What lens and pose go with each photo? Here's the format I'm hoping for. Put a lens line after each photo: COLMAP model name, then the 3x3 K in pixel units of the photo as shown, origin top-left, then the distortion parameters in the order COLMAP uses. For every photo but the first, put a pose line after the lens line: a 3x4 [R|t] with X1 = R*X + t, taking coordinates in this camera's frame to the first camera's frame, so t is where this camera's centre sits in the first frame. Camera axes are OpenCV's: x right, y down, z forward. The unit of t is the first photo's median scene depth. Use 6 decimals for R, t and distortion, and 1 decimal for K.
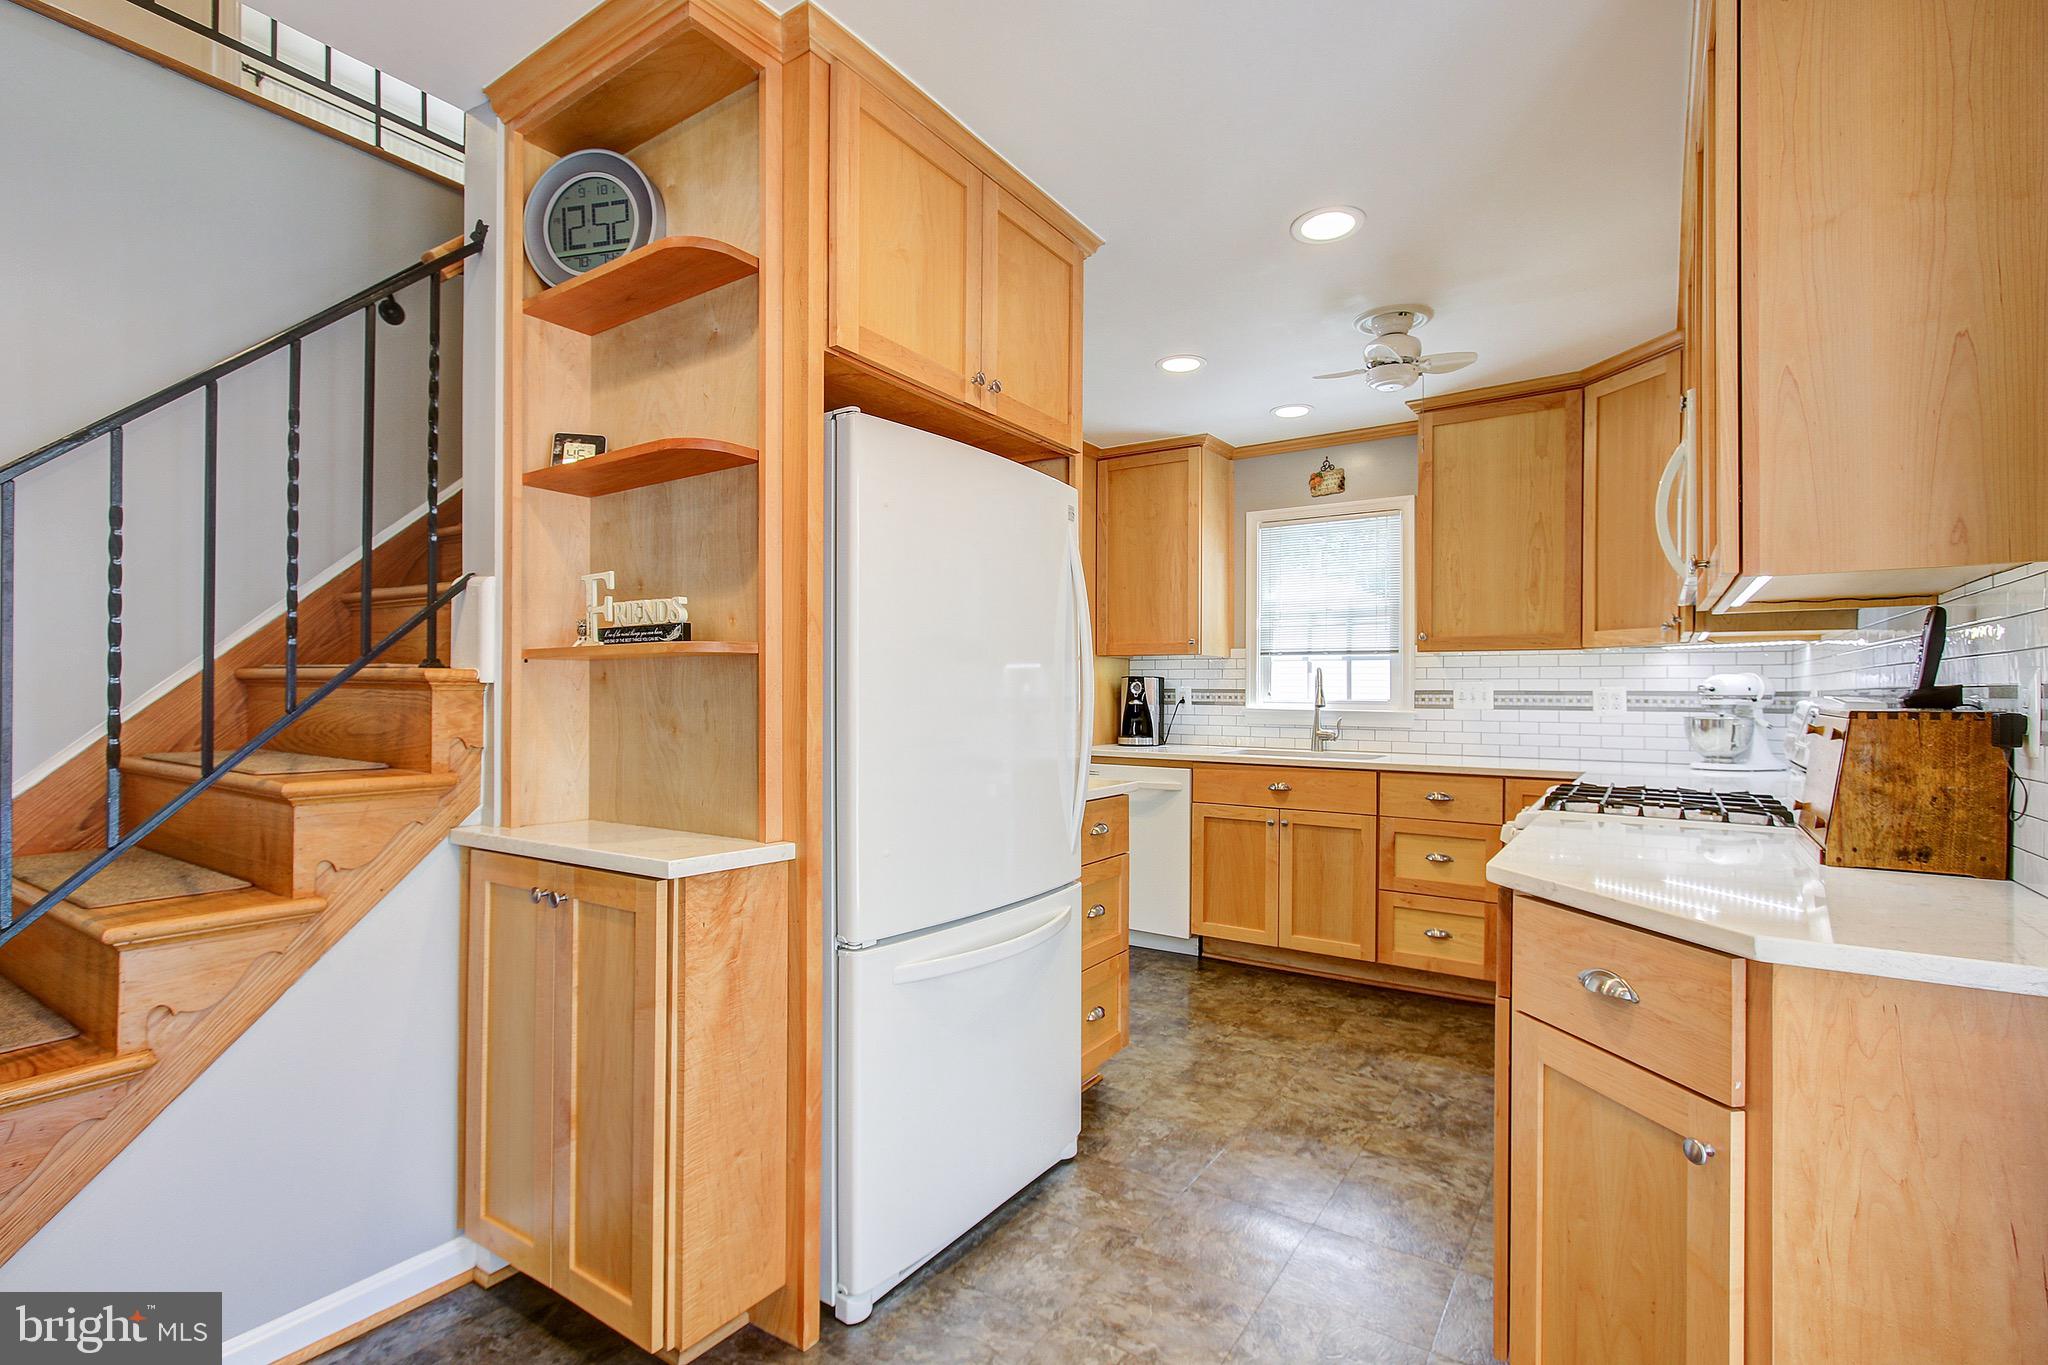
lens RADIAL K [[945.7, 0, 1029.6], [0, 945.7, 690.9], [0, 0, 1]] dist [-0.004390, -0.000680]
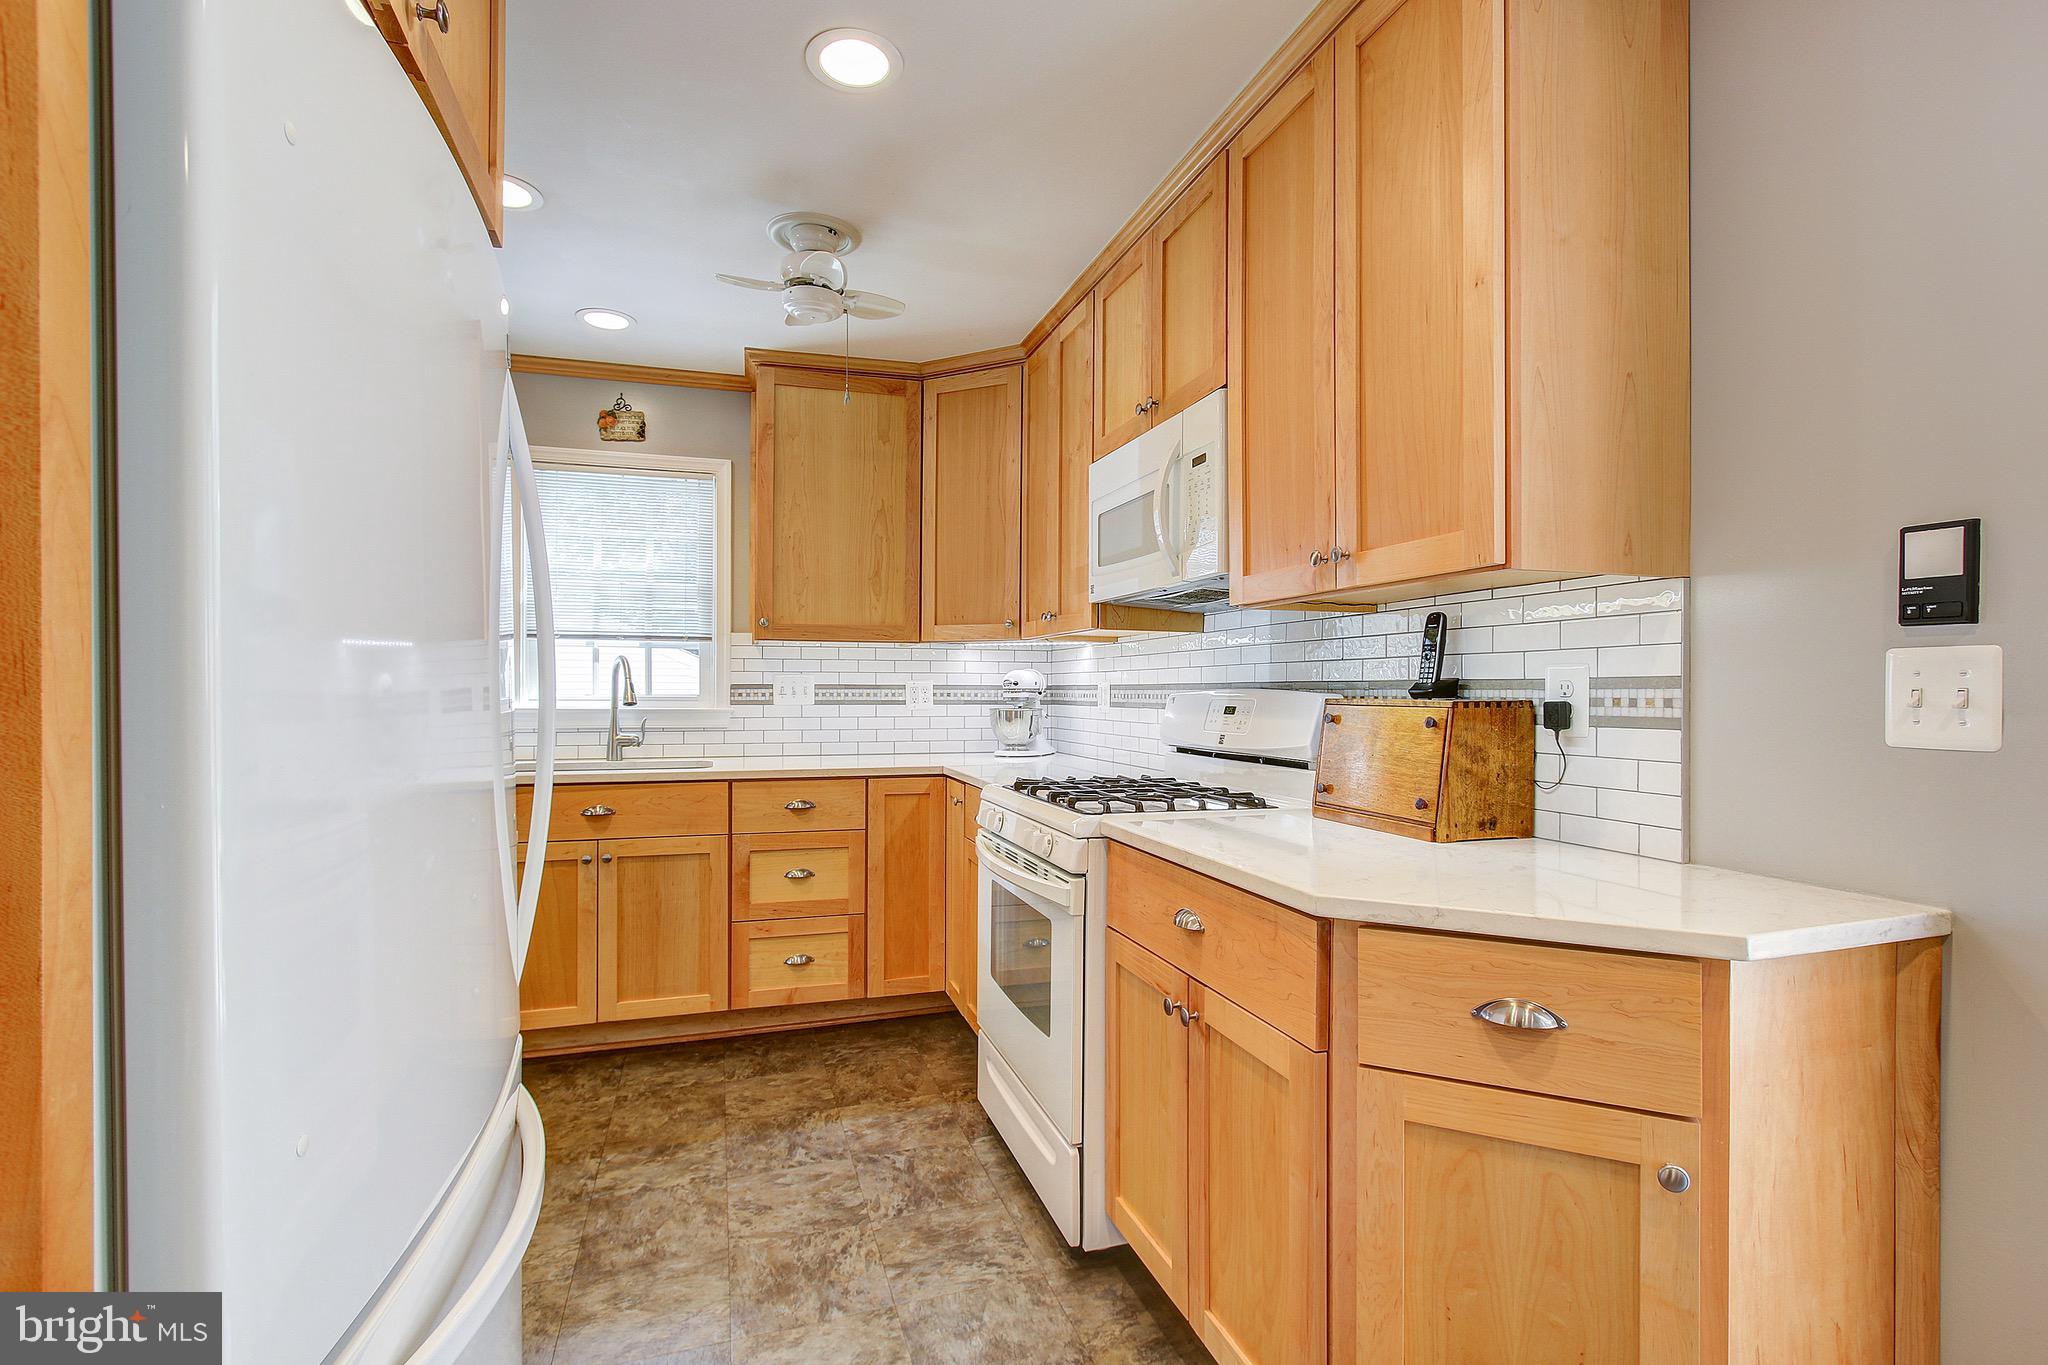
lens RADIAL K [[945.7, 0, 1029.6], [0, 945.7, 690.9], [0, 0, 1]] dist [-0.004390, -0.000680]
pose [[0.618461, -0.003786, 0.785806, -0.131812], [-0.000089, 0.999988, 0.004887, 0.001650], [-0.785815, -0.003092, 0.618453, 0.297065]]
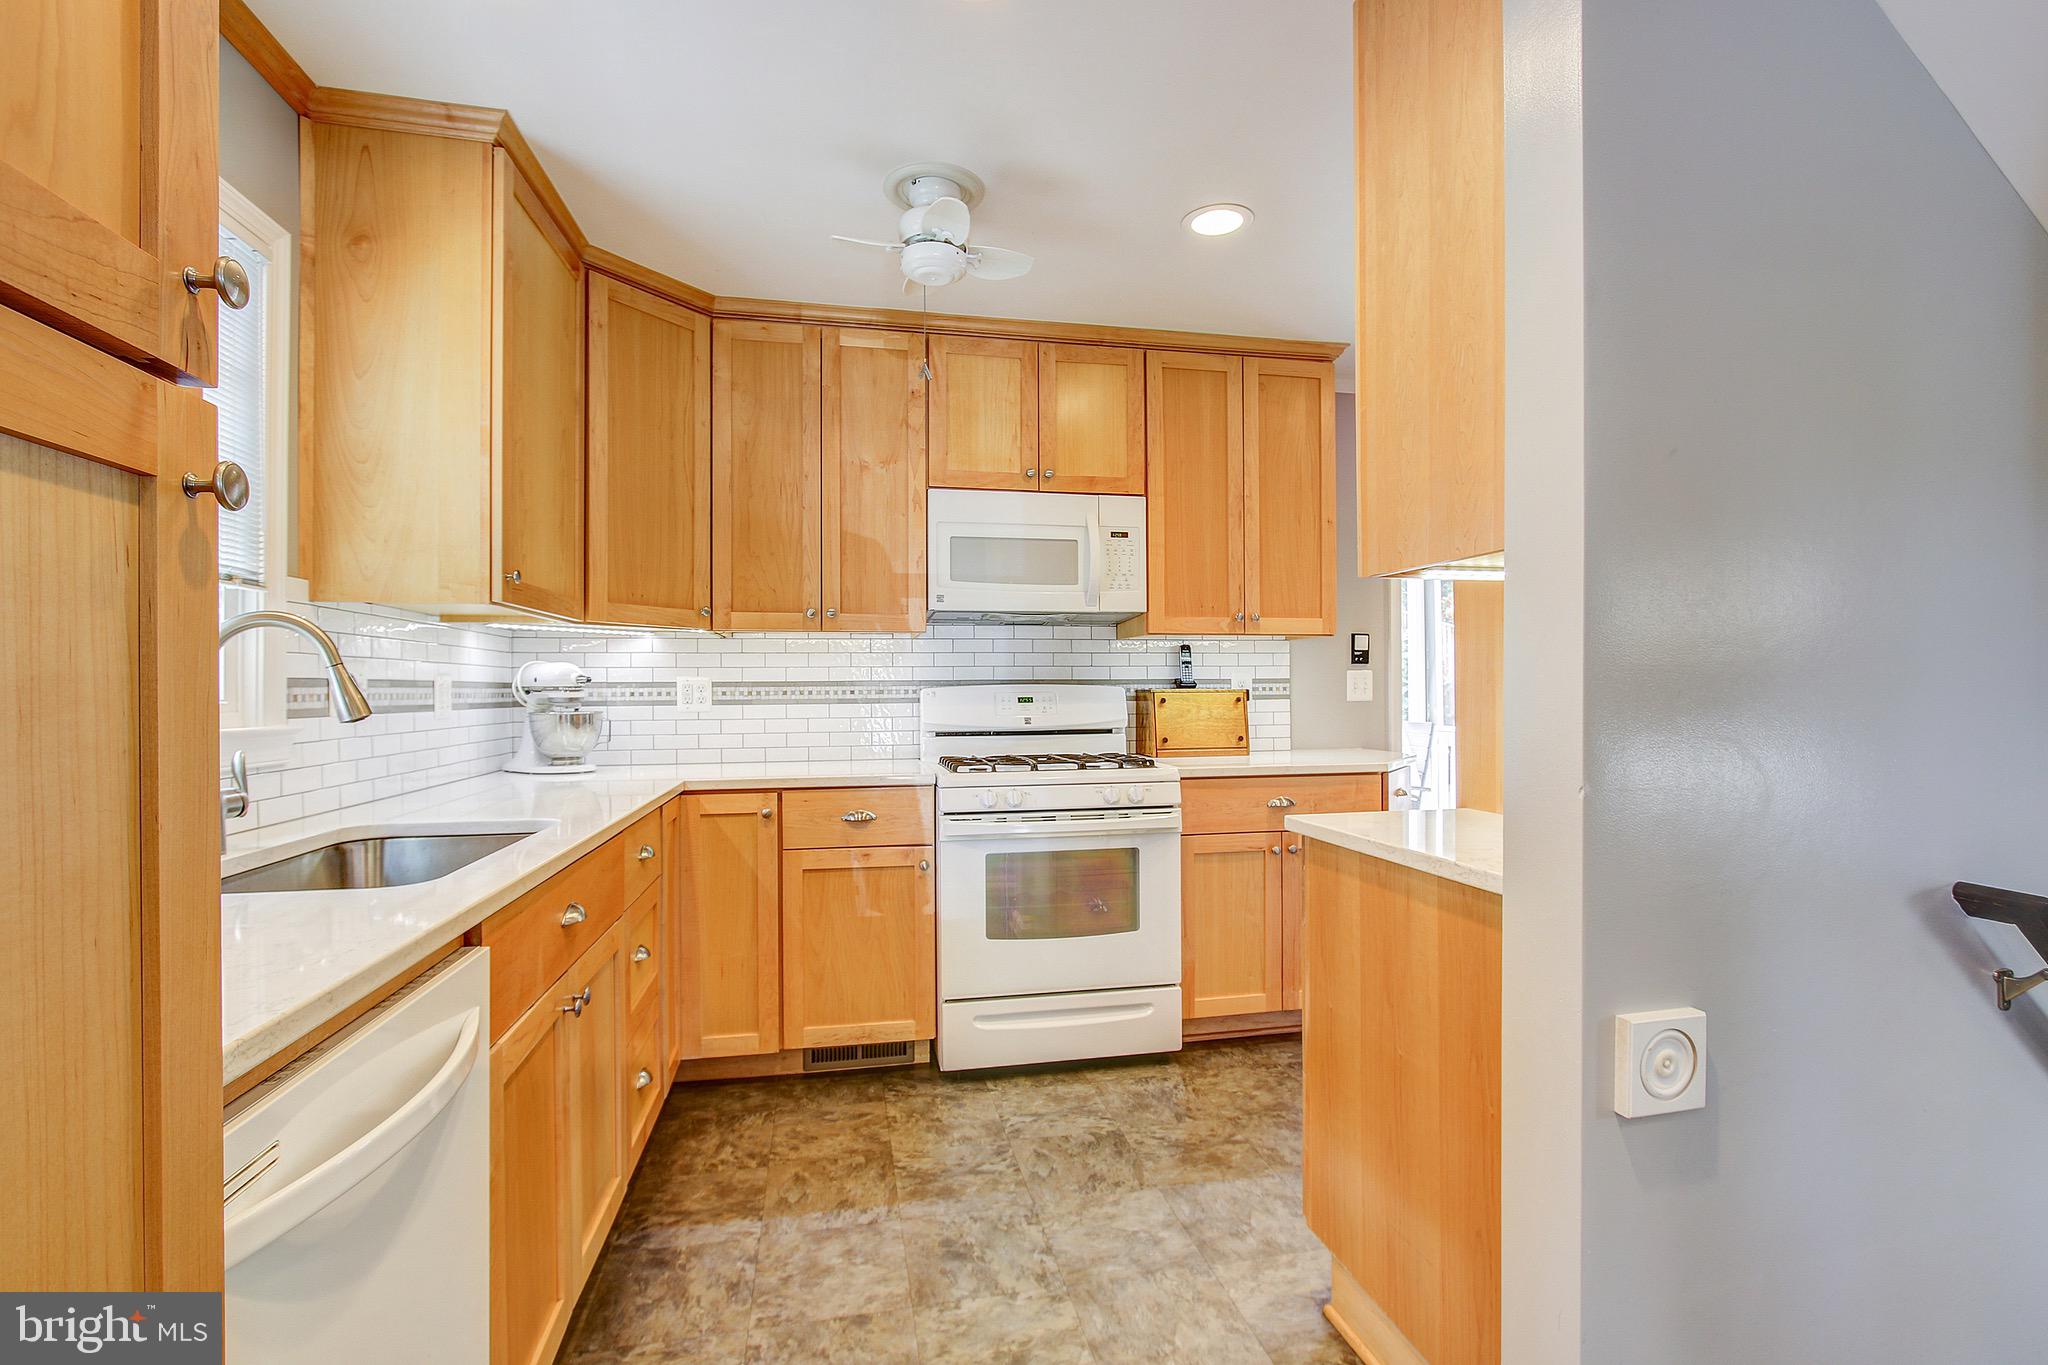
lens RADIAL K [[945.7, 0, 1029.6], [0, 945.7, 690.9], [0, 0, 1]] dist [-0.004390, -0.000680]
pose [[-0.710390, -0.003956, 0.703797, -0.180017], [0.001412, 0.999974, 0.007046, 0.003309], [-0.703806, 0.005999, -0.710366, 1.303686]]
